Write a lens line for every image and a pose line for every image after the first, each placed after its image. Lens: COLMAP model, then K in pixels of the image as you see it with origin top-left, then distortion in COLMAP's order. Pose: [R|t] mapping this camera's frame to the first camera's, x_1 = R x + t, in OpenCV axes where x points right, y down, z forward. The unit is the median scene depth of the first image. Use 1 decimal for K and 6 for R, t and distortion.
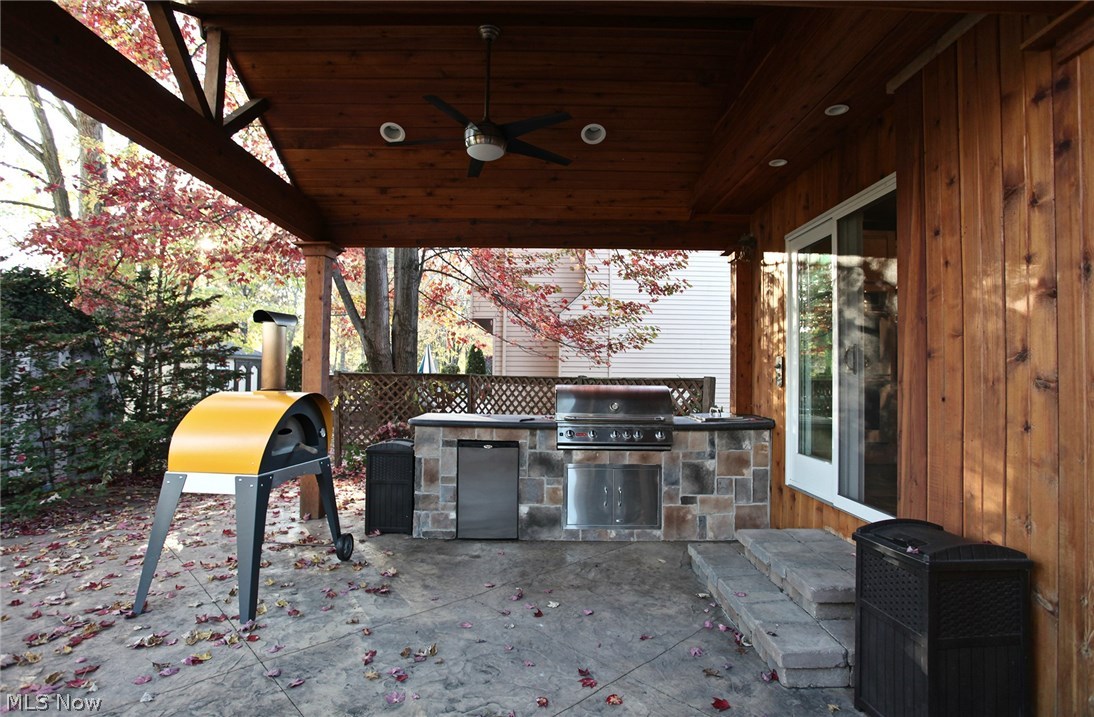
lens RADIAL K [[542.7, 0, 543.7], [0, 542.7, 362.2], [0, 0, 1]] dist [-0.002214, -0.000140]
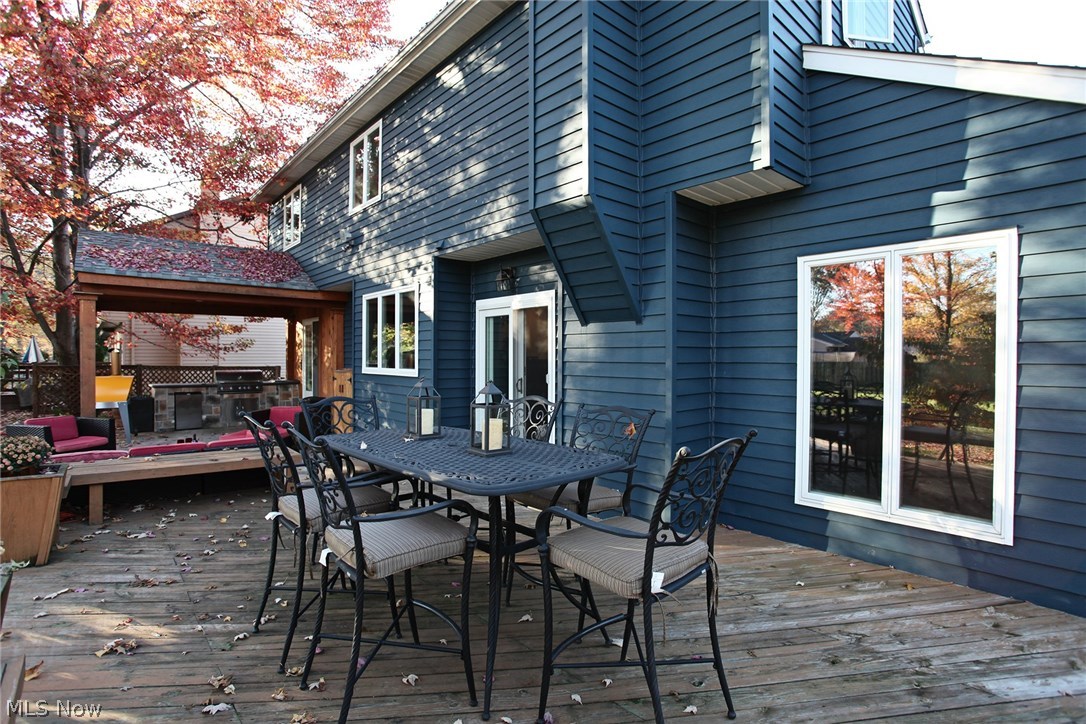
lens RADIAL K [[525.3, 0, 536.4], [0, 525.3, 362.3], [0, 0, 1]] dist [-0.038854, -0.000249]
pose [[0.750719, -0.015738, 0.660434, -0.478242], [-0.008067, 0.999423, 0.032986, -0.095598], [-0.660572, -0.030091, 0.750159, -1.969521]]
